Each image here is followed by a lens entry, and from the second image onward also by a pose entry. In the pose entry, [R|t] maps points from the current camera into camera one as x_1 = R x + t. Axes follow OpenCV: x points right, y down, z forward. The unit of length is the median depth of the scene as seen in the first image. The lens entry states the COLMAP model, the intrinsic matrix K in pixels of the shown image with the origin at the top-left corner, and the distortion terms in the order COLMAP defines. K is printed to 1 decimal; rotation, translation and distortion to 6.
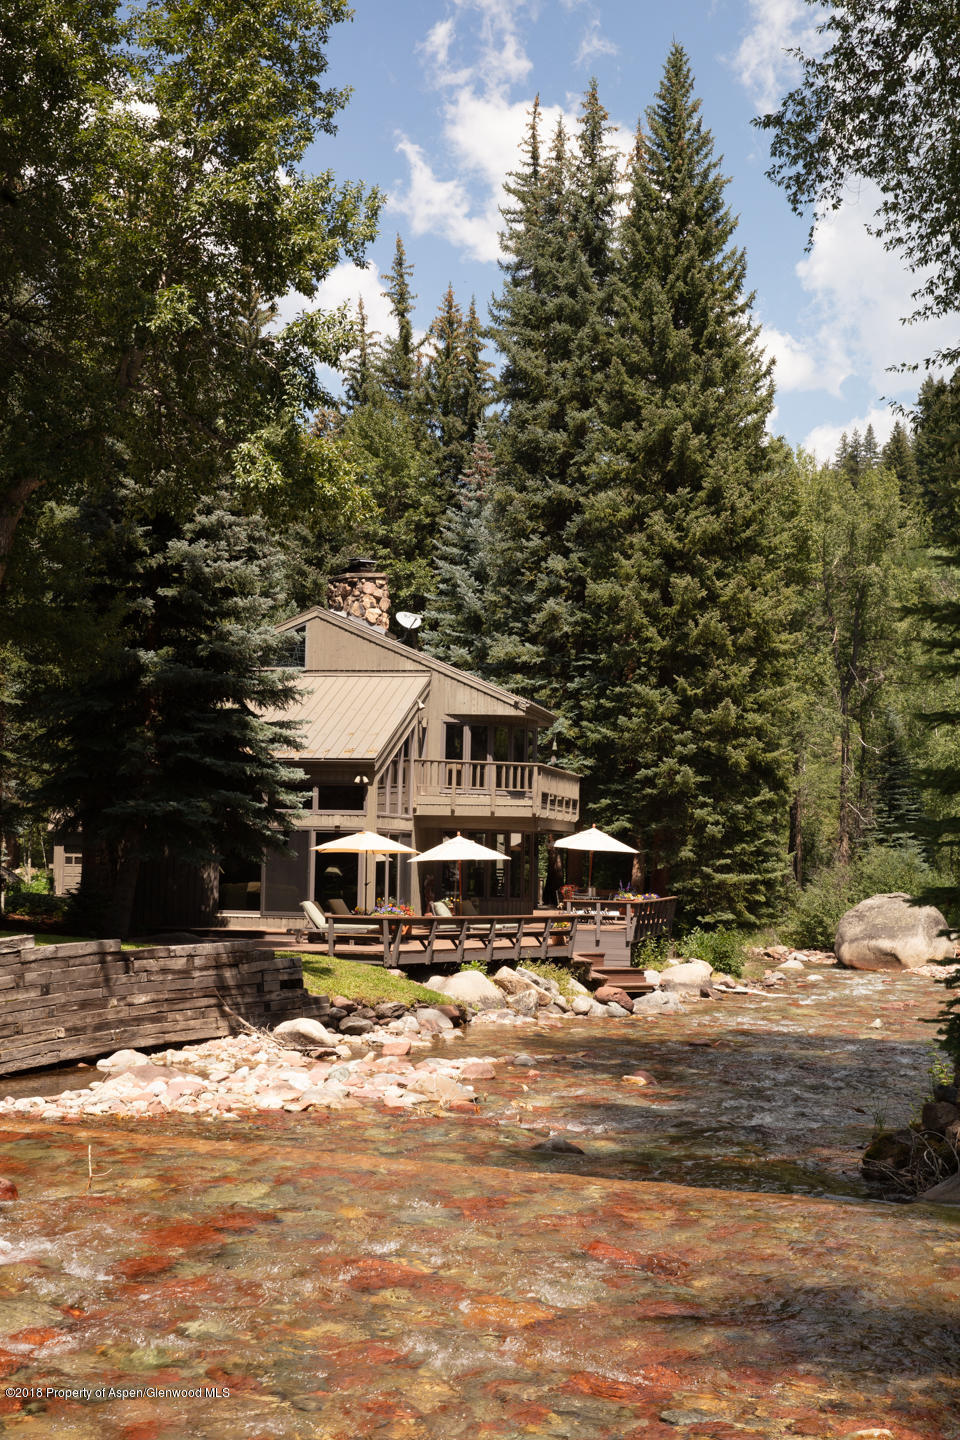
lens RADIAL K [[1839.8, 0, 539.4], [0, 1839.8, 716.7], [0, 0, 1]] dist [0.182252, 0.000000]
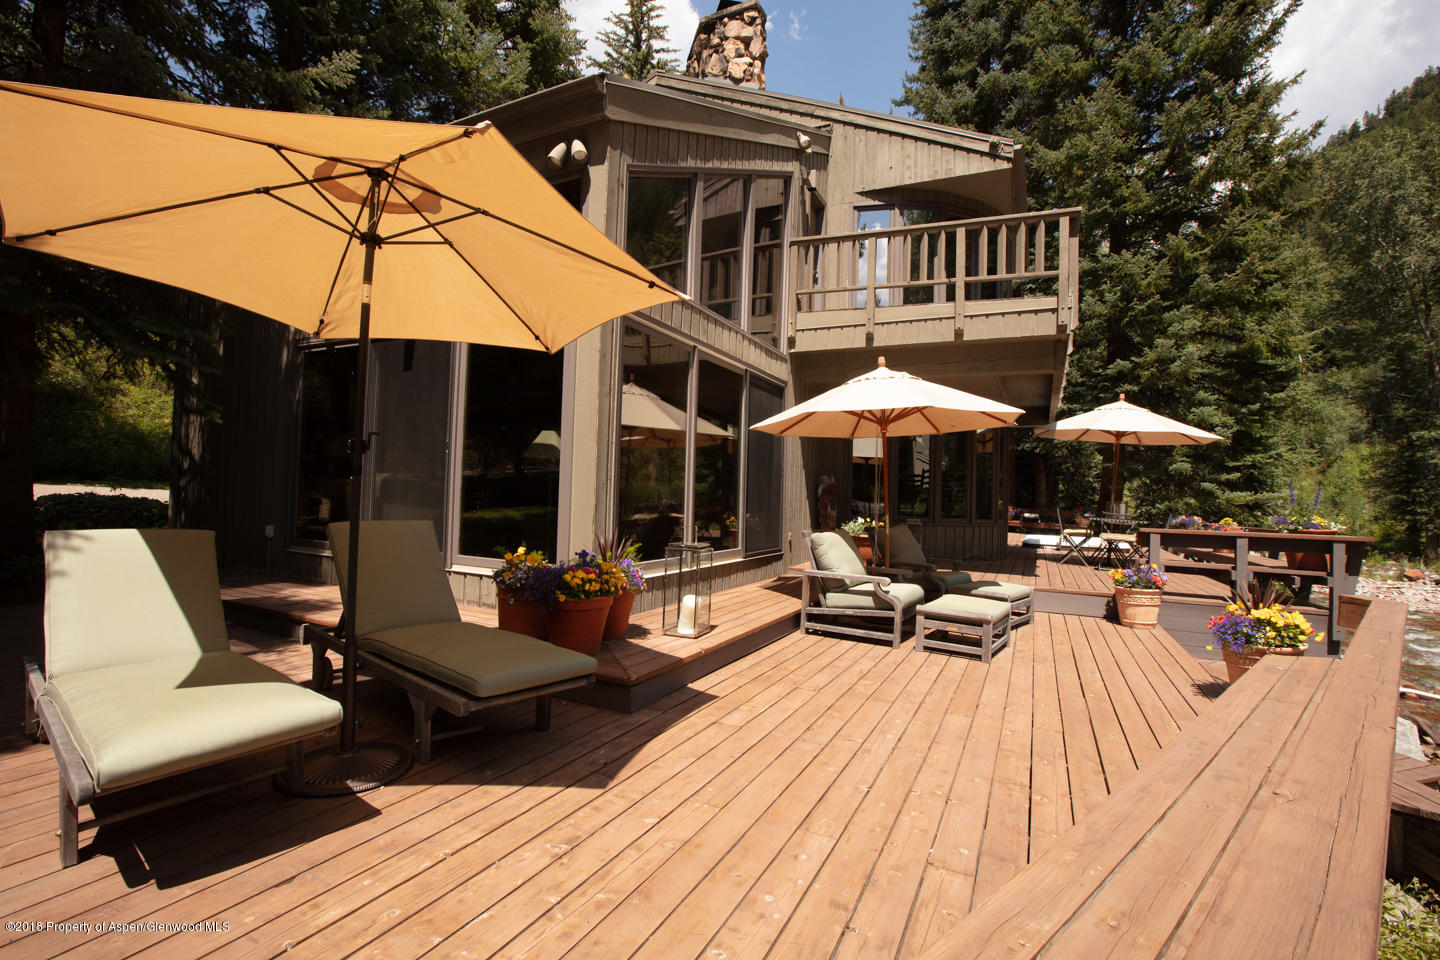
lens RADIAL K [[667.3, 0, 713.3], [0, 667.3, 479.0], [0, 0, 1]] dist [-0.004112, -0.001840]
pose [[0.958062, -0.004898, -0.286518, -0.034304], [0.016041, 0.999203, 0.036558, 0.076516], [0.286111, -0.039620, 0.957377, 0.773279]]
